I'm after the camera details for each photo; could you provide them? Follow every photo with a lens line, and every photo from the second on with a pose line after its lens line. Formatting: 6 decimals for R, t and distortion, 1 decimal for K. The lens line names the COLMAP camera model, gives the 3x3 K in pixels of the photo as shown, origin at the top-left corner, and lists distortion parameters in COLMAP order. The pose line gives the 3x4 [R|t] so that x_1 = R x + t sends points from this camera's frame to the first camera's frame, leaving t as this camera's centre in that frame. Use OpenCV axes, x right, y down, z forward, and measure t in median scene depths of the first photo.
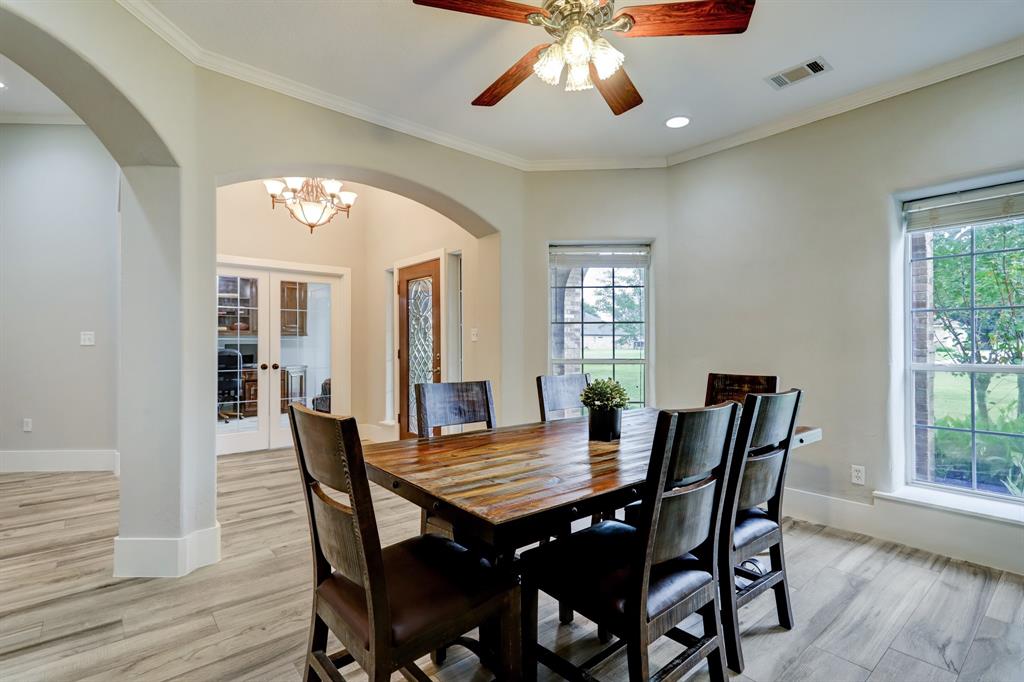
lens RADIAL K [[484.5, 0, 515.2], [0, 484.5, 347.7], [0, 0, 1]] dist [0.015736, 0.000475]
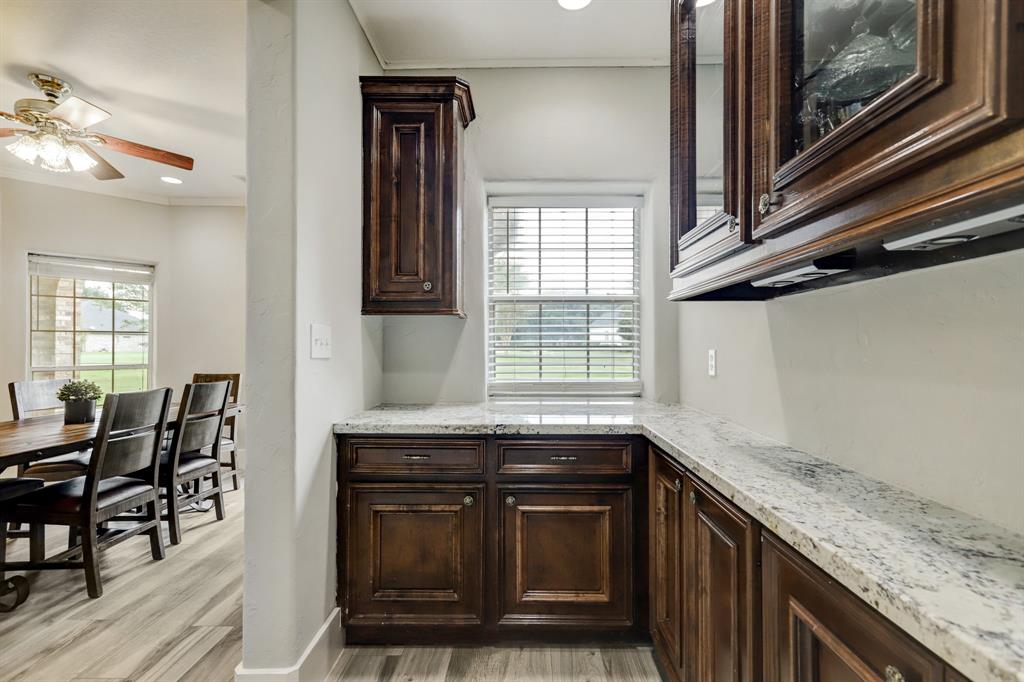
lens RADIAL K [[482.0, 0, 492.4], [0, 482.0, 337.9], [0, 0, 1]] dist [0.059208, 0.000017]
pose [[0.692367, 0.007738, 0.721504, -0.041770], [0.006494, 0.999835, -0.016954, -0.027569], [-0.721517, 0.016423, 0.692202, -0.883836]]
